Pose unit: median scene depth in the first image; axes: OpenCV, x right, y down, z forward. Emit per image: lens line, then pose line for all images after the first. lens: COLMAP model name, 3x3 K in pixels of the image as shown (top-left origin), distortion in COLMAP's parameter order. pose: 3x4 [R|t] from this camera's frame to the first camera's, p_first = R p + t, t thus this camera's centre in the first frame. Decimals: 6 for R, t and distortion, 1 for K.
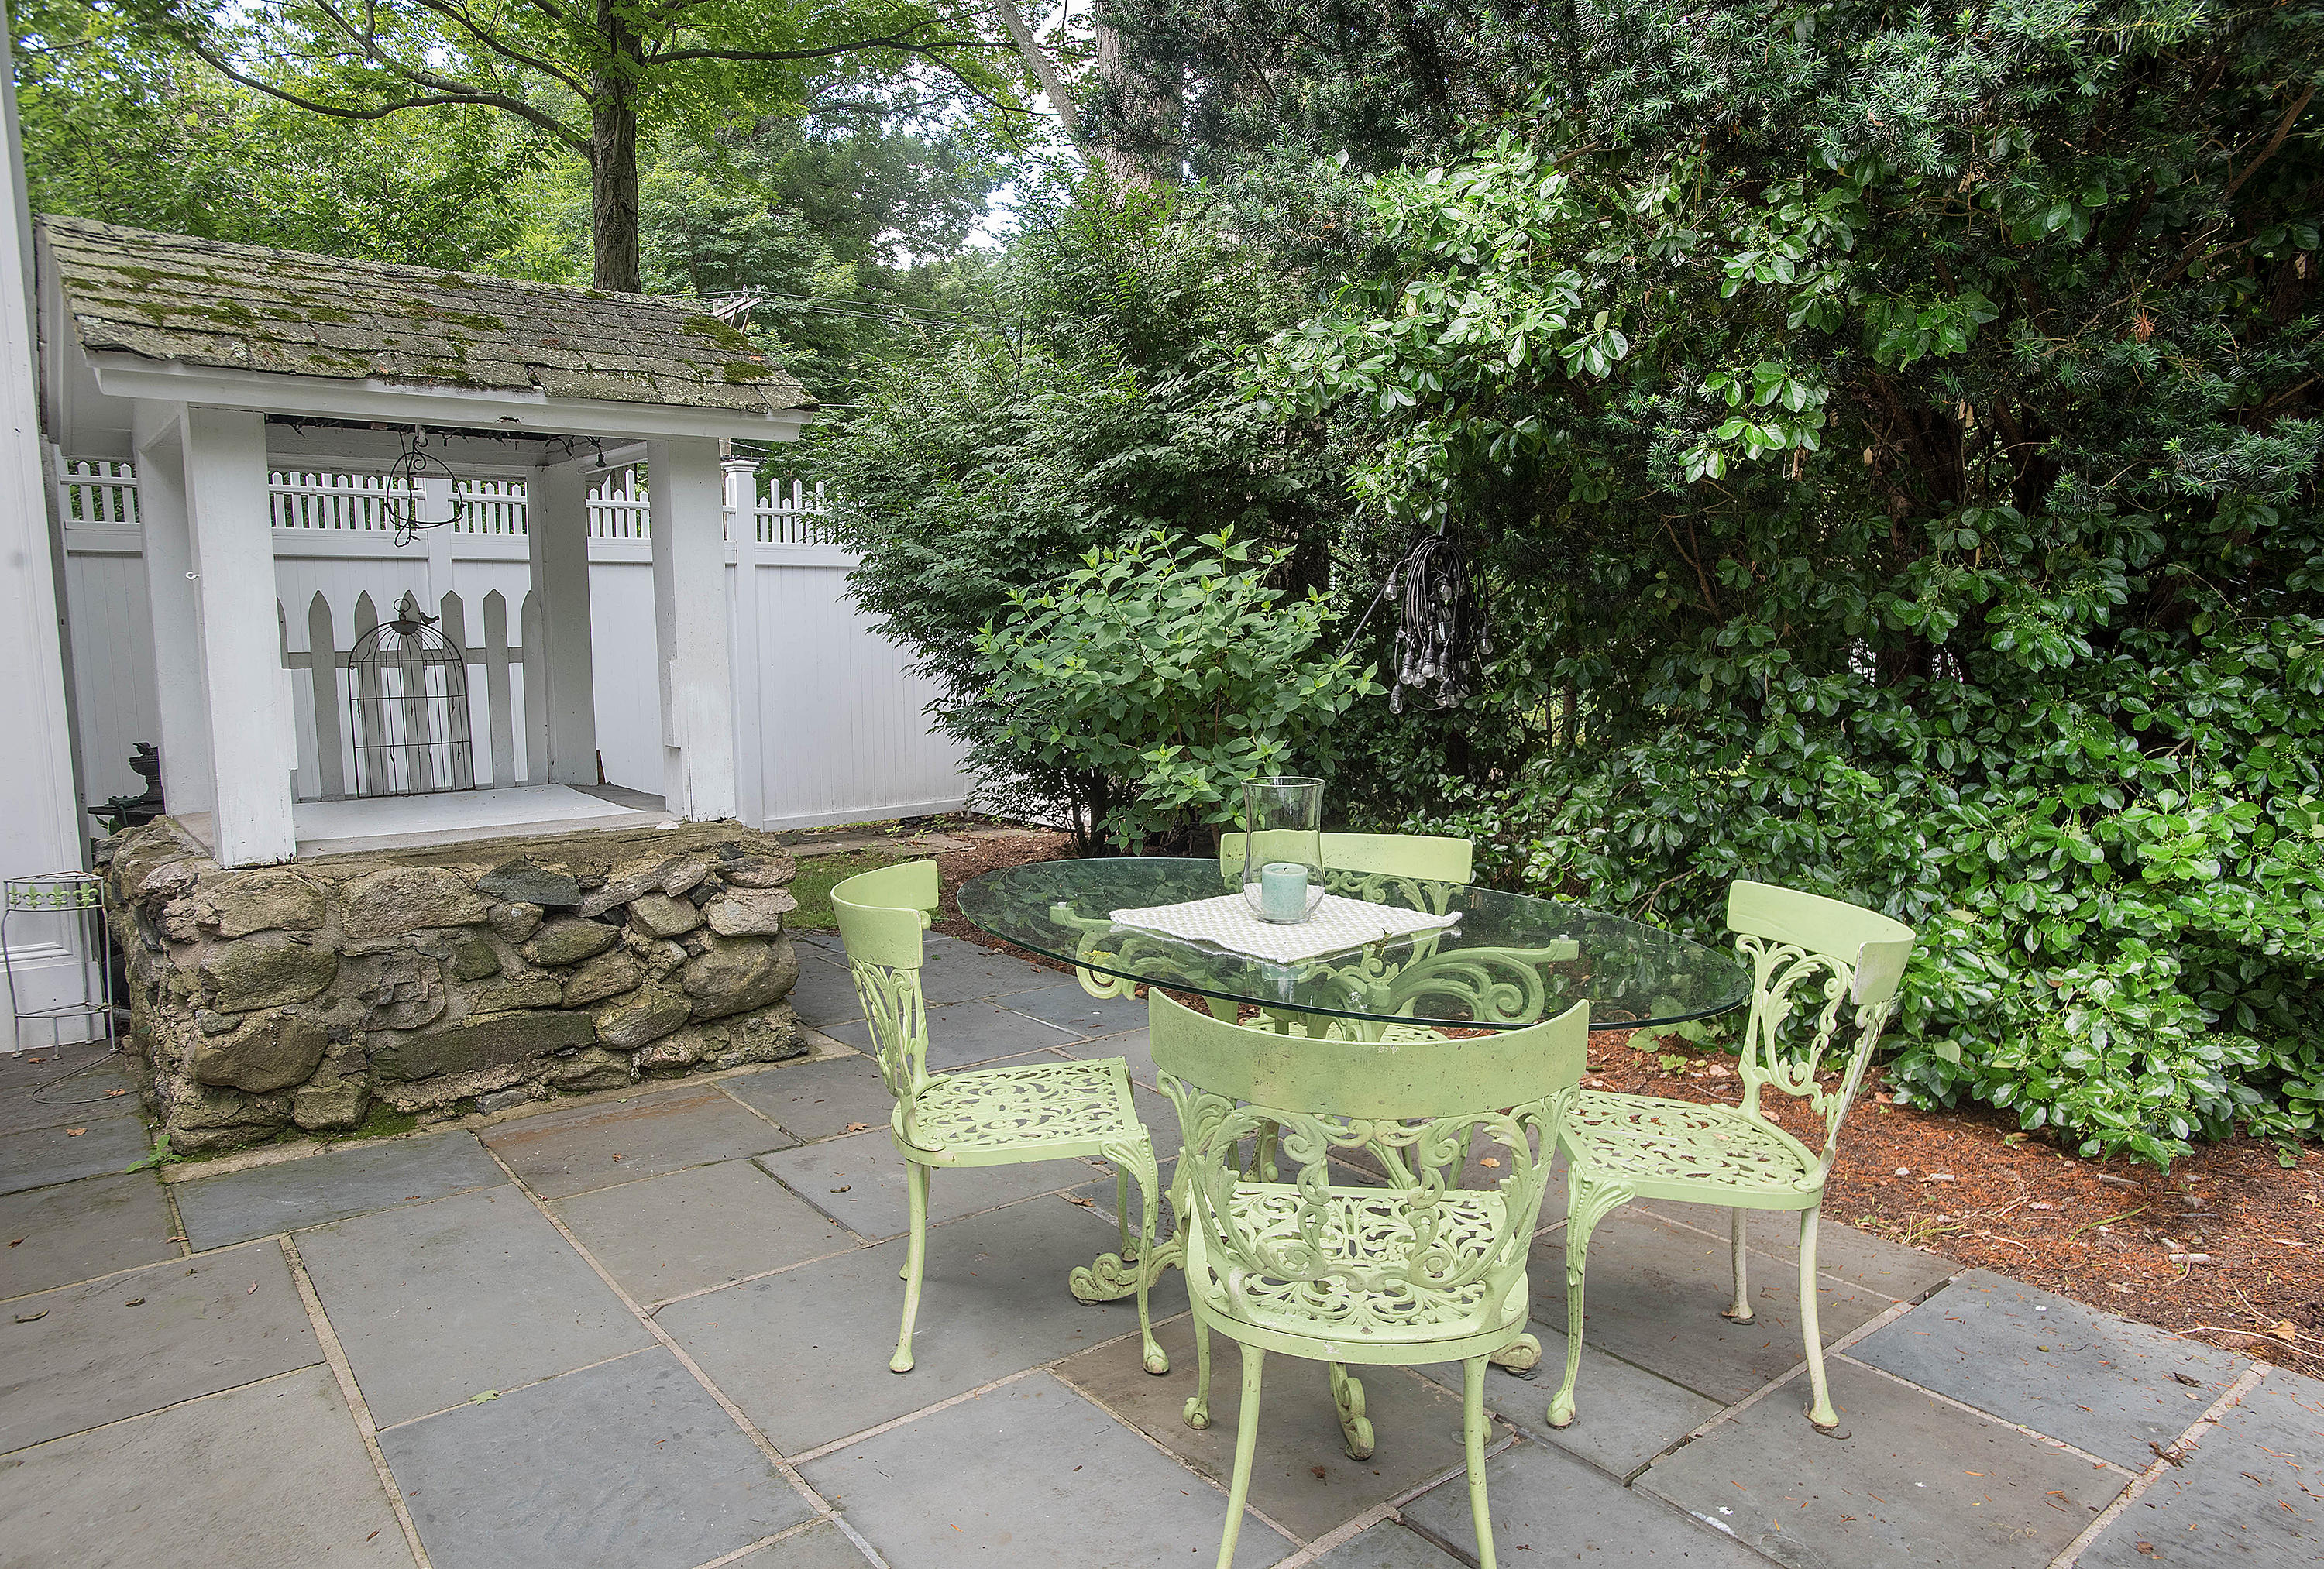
lens RADIAL K [[1431.1, 0, 1162.0], [0, 1431.1, 784.5], [0, 0, 1]] dist [-0.072207, 0.063910]
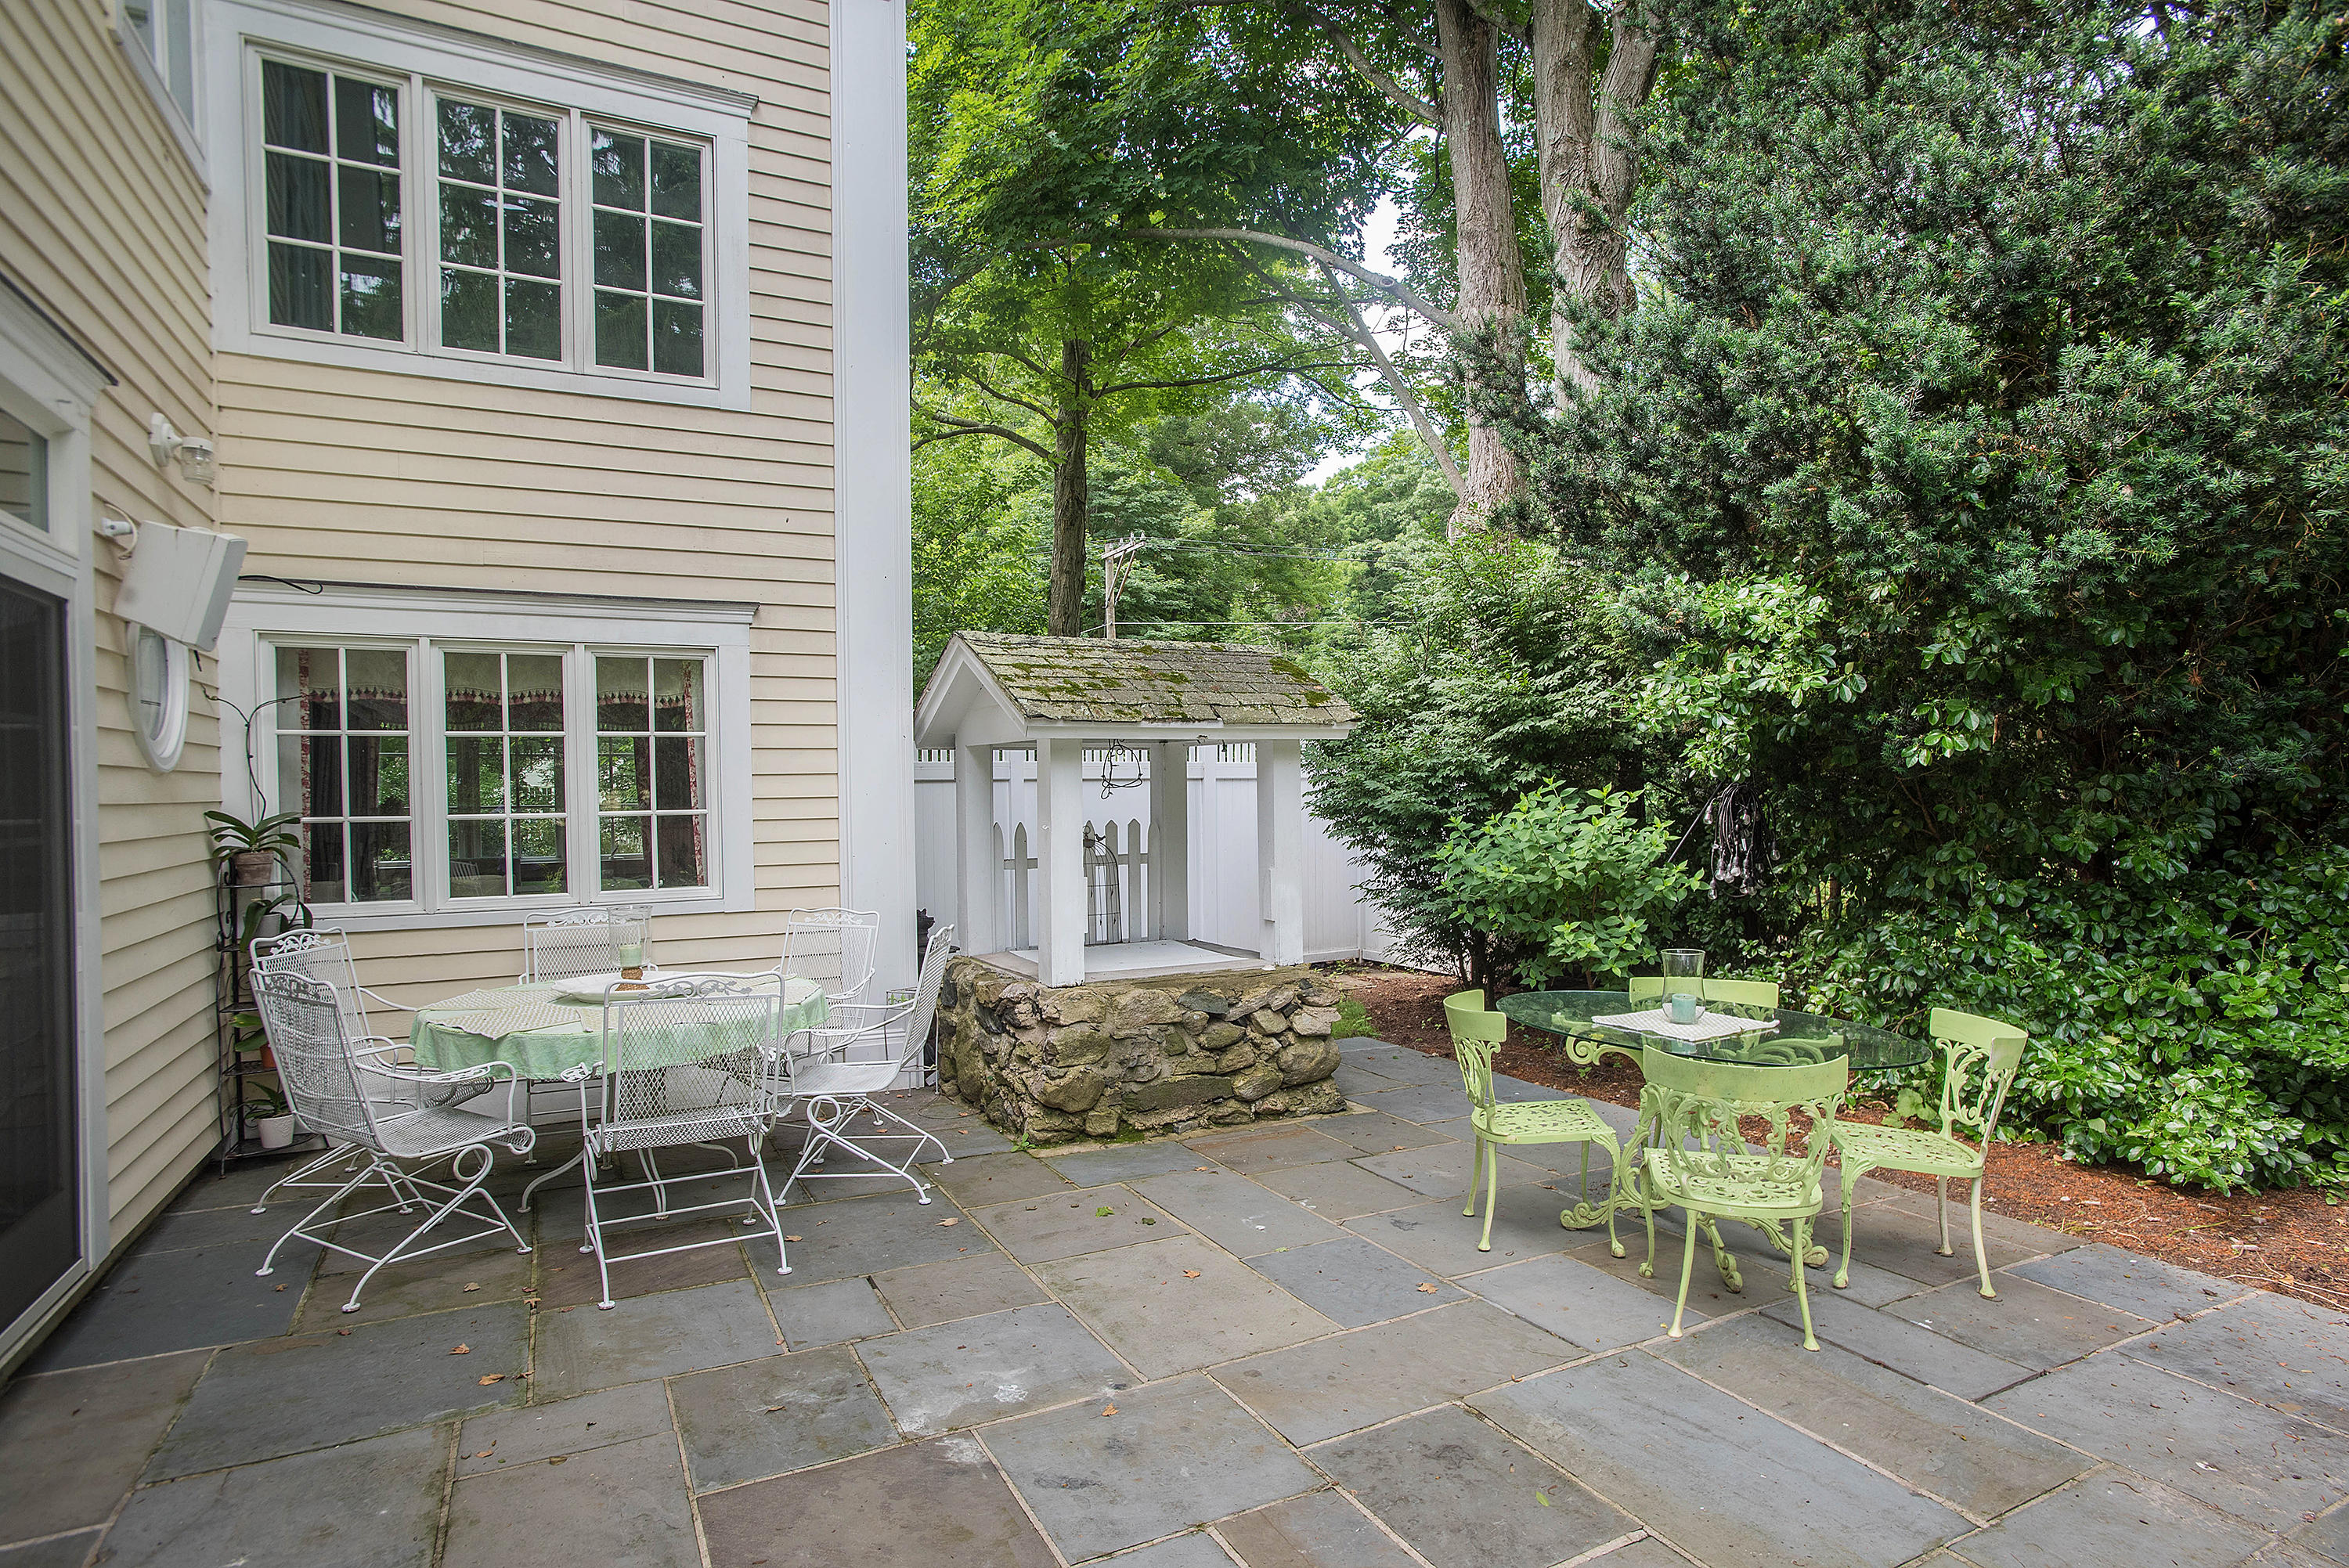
lens RADIAL K [[1275.4, 0, 1209.6], [0, 1275.4, 808.0], [0, 0, 1]] dist [-0.081456, 0.052821]
pose [[0.983146, -0.002906, -0.182800, -0.155319], [-0.014749, 0.995354, -0.095148, -0.015872], [0.182227, 0.096241, 0.978535, -0.545707]]
